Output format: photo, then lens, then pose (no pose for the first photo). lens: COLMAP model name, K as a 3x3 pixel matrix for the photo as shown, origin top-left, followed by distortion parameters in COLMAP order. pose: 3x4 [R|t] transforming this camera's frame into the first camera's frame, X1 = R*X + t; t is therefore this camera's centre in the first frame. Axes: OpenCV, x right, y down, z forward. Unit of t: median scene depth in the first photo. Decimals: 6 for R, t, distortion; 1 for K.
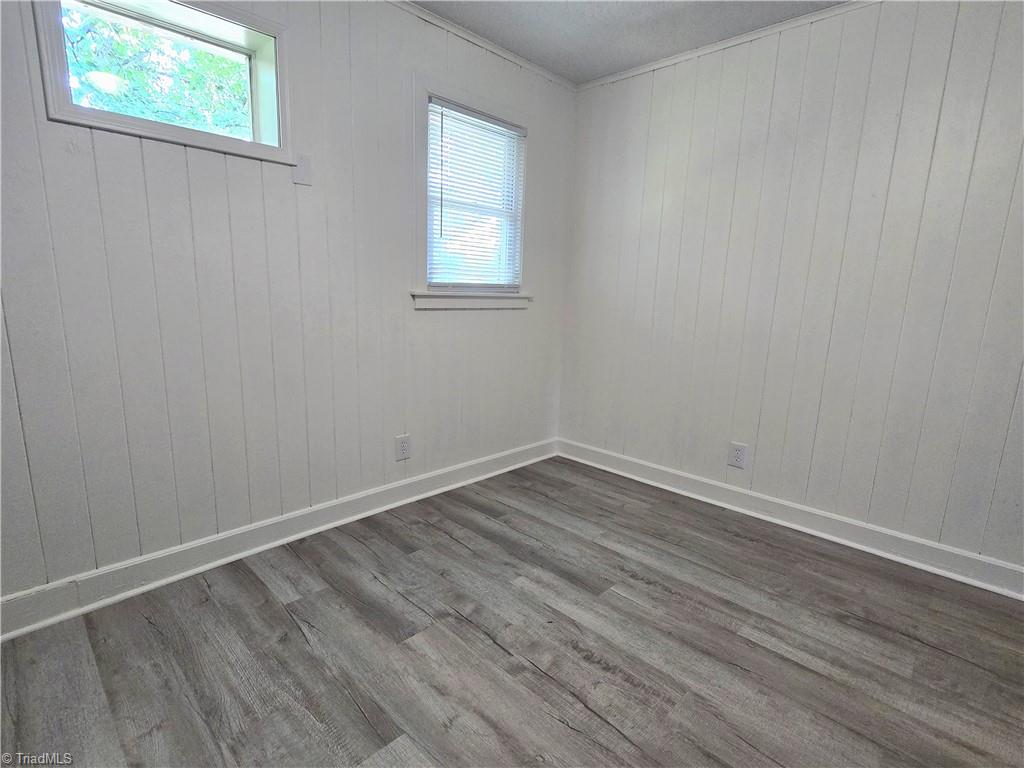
lens RADIAL K [[512.9, 0, 507.0], [0, 512.9, 392.6], [0, 0, 1]] dist [-0.003053, -0.000905]
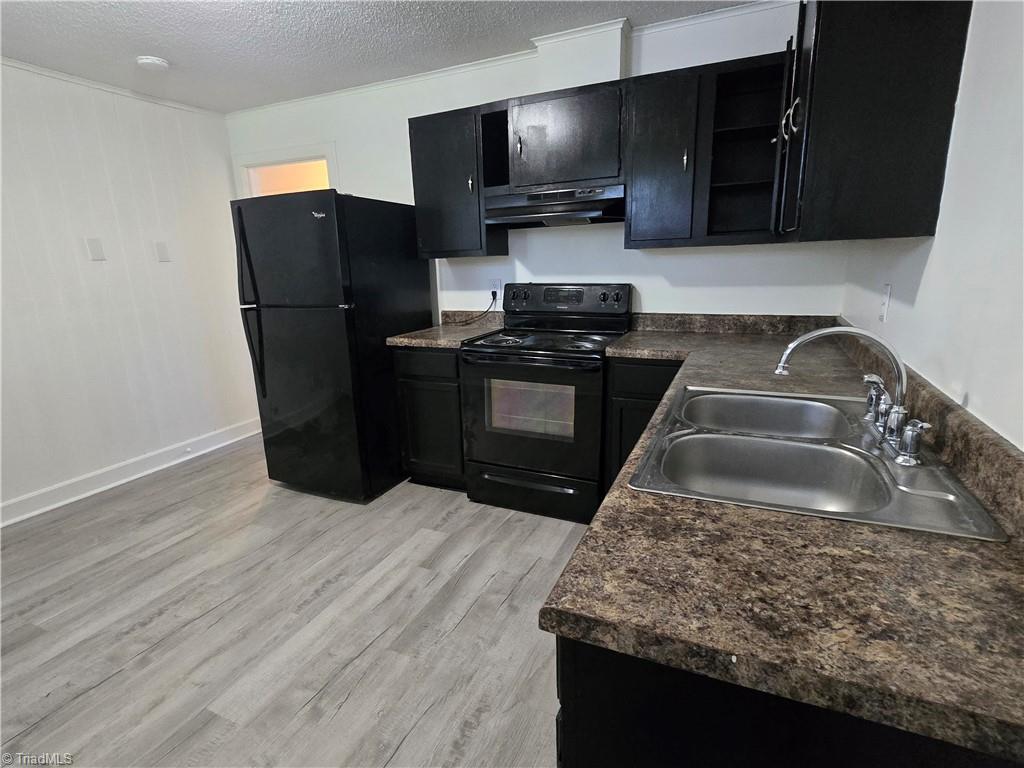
lens RADIAL K [[532.2, 0, 498.6], [0, 532.2, 391.7], [0, 0, 1]] dist [-0.001510, -0.001060]
pose [[-0.334558, -0.248142, 0.909119, -0.971836], [0.204425, 0.922628, 0.327059, -0.194382], [-0.919936, 0.295267, -0.257946, 0.341696]]
